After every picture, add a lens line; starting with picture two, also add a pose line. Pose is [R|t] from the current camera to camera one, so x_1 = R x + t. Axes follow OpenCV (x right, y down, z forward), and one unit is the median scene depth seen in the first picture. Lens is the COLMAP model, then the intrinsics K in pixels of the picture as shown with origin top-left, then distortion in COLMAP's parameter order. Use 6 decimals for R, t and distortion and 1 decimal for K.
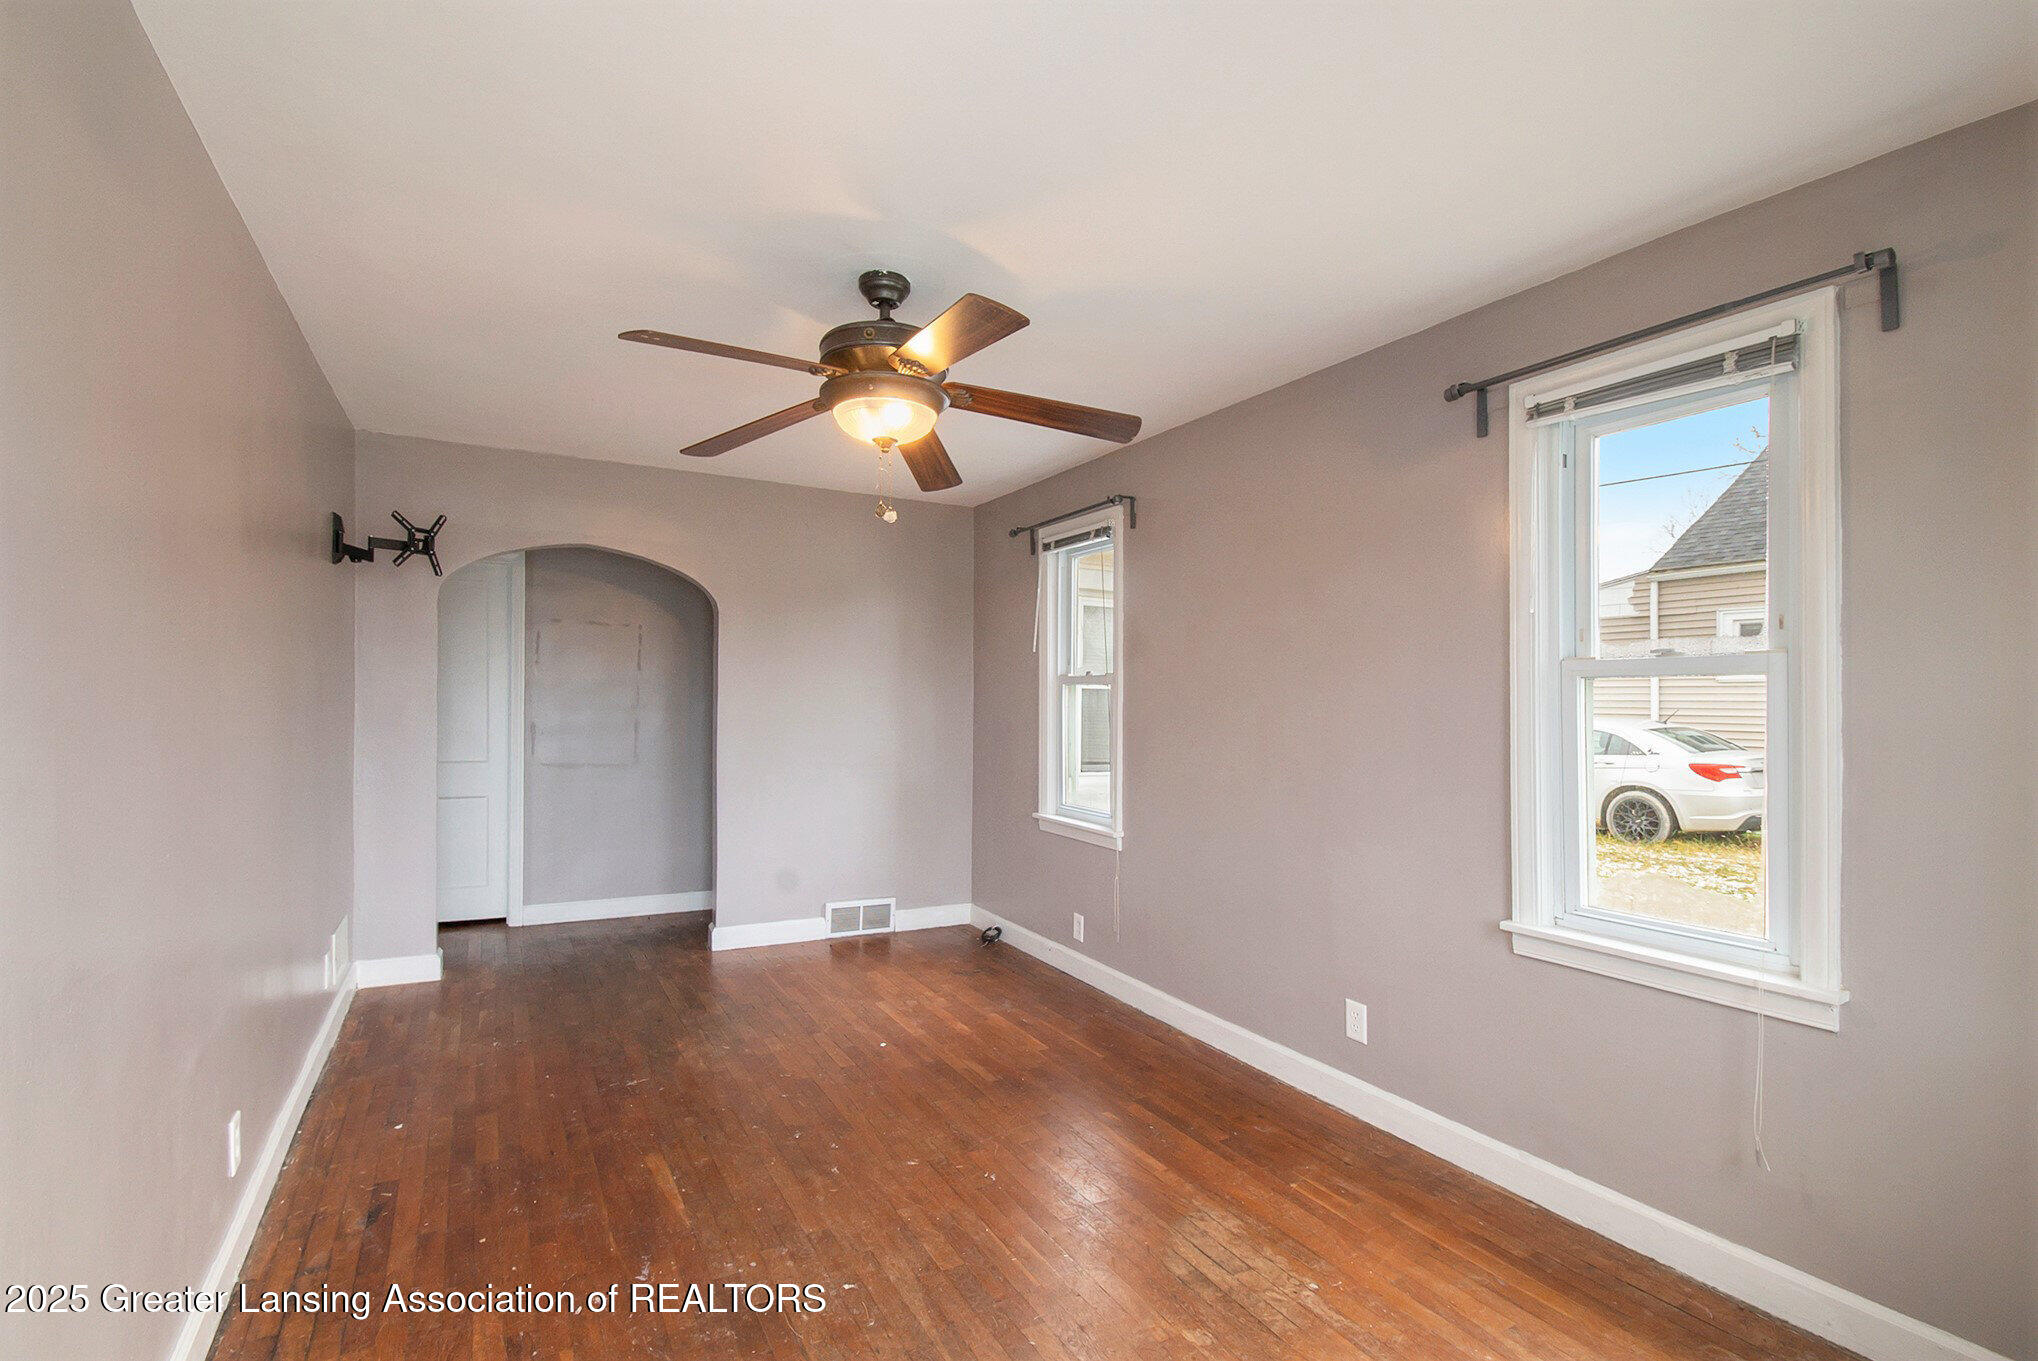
lens RADIAL K [[944.6, 0, 1017.3], [0, 944.6, 721.6], [0, 0, 1]] dist [-0.016184, -0.000001]
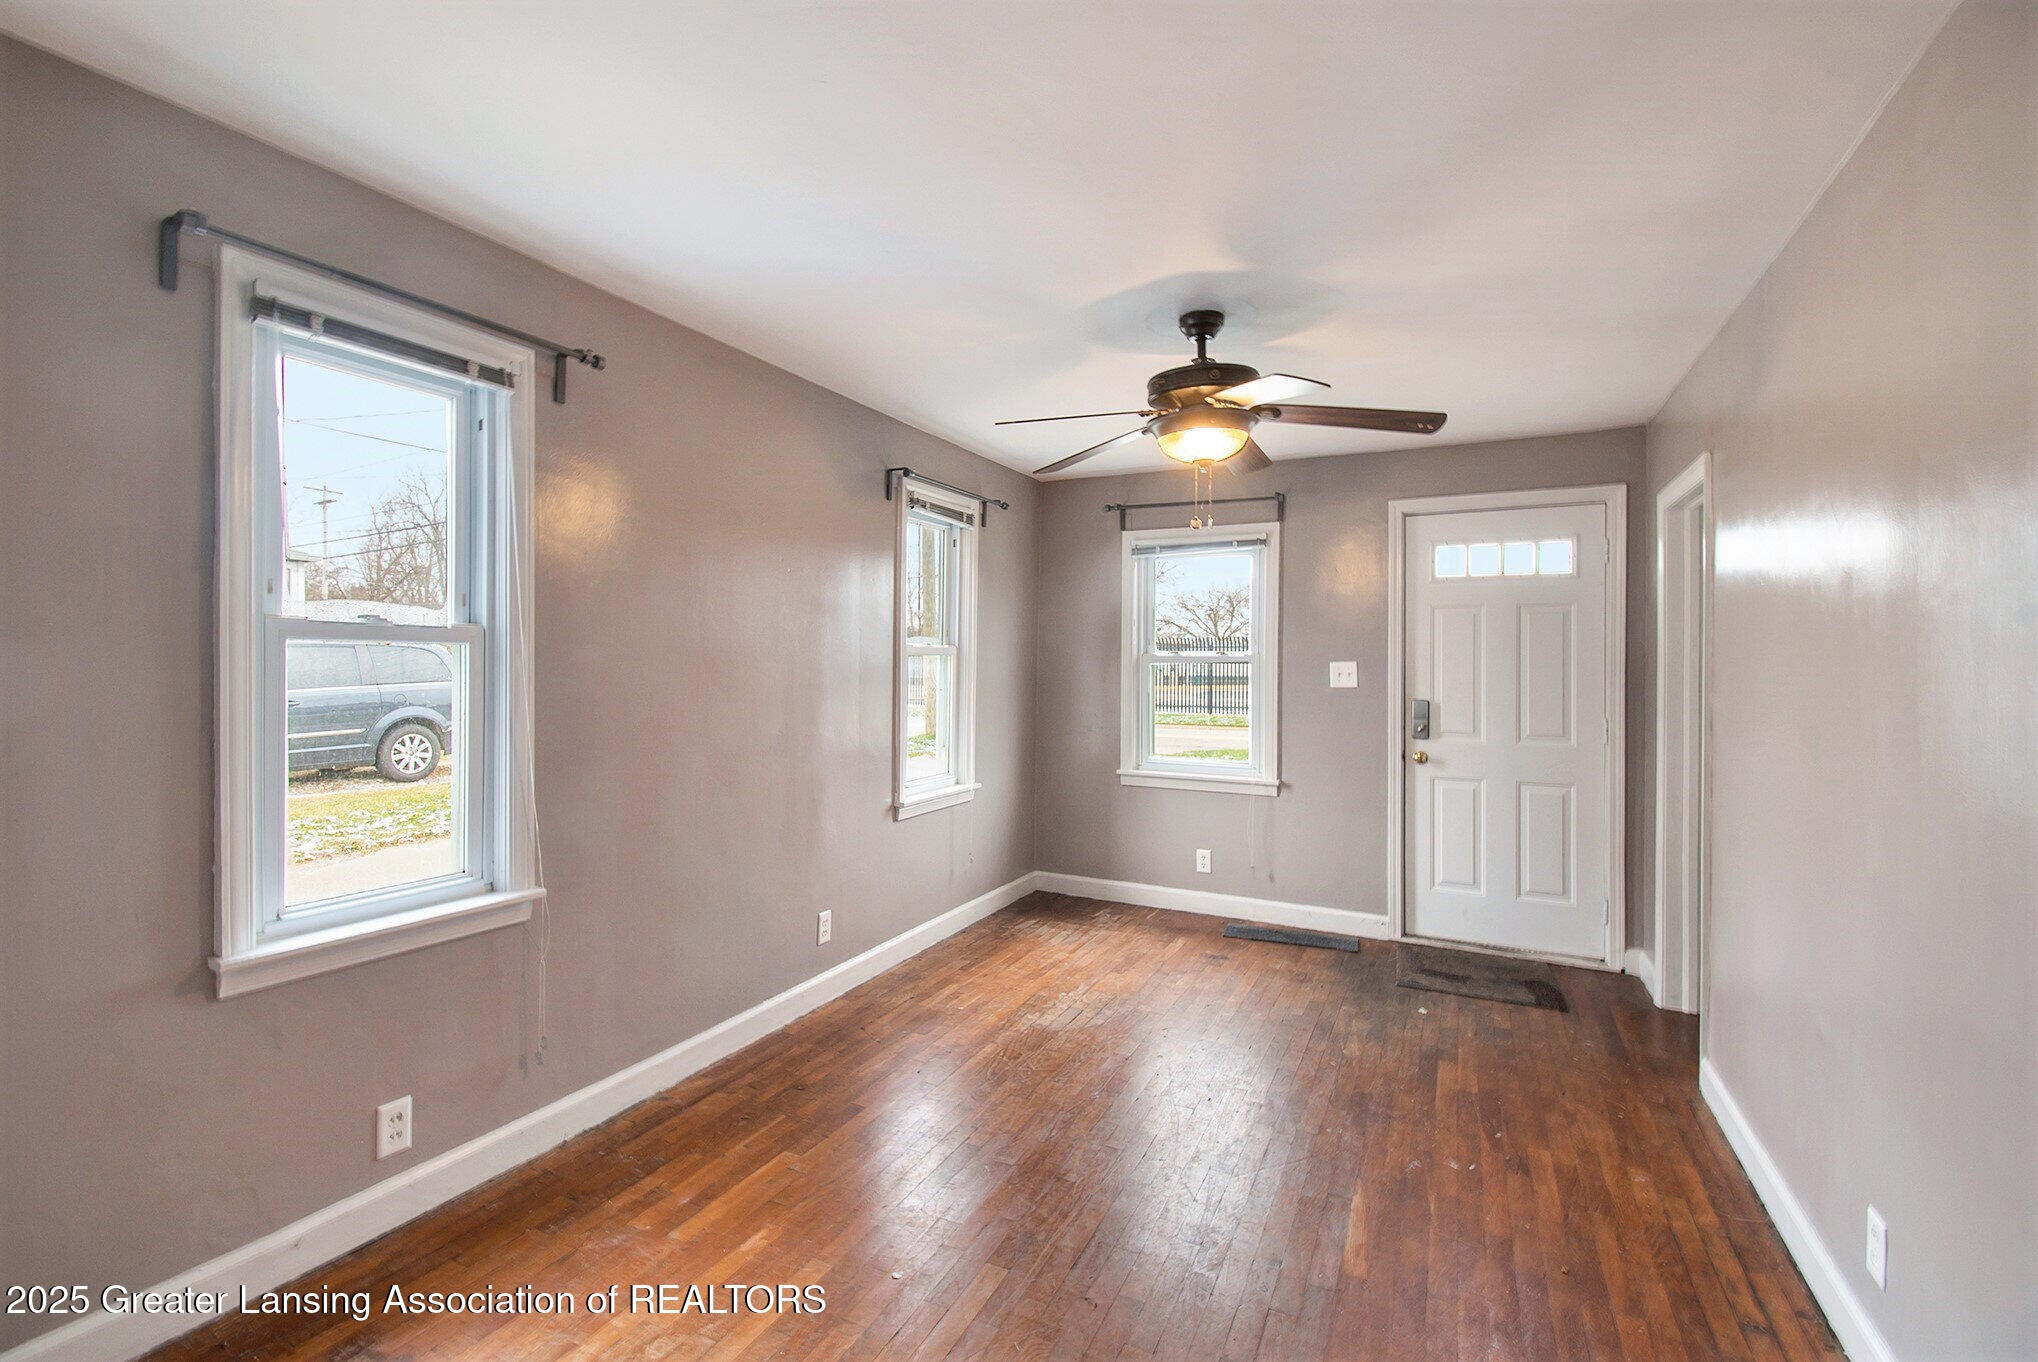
lens RADIAL K [[865.4, 0, 1017.2], [0, 865.4, 643.5], [0, 0, 1]] dist [0.000965, 0.000108]
pose [[-0.562951, -0.001124, 0.826489, -0.685300], [-0.001257, 0.999999, 0.000504, -0.052370], [-0.826489, -0.000755, -0.562952, 1.356685]]
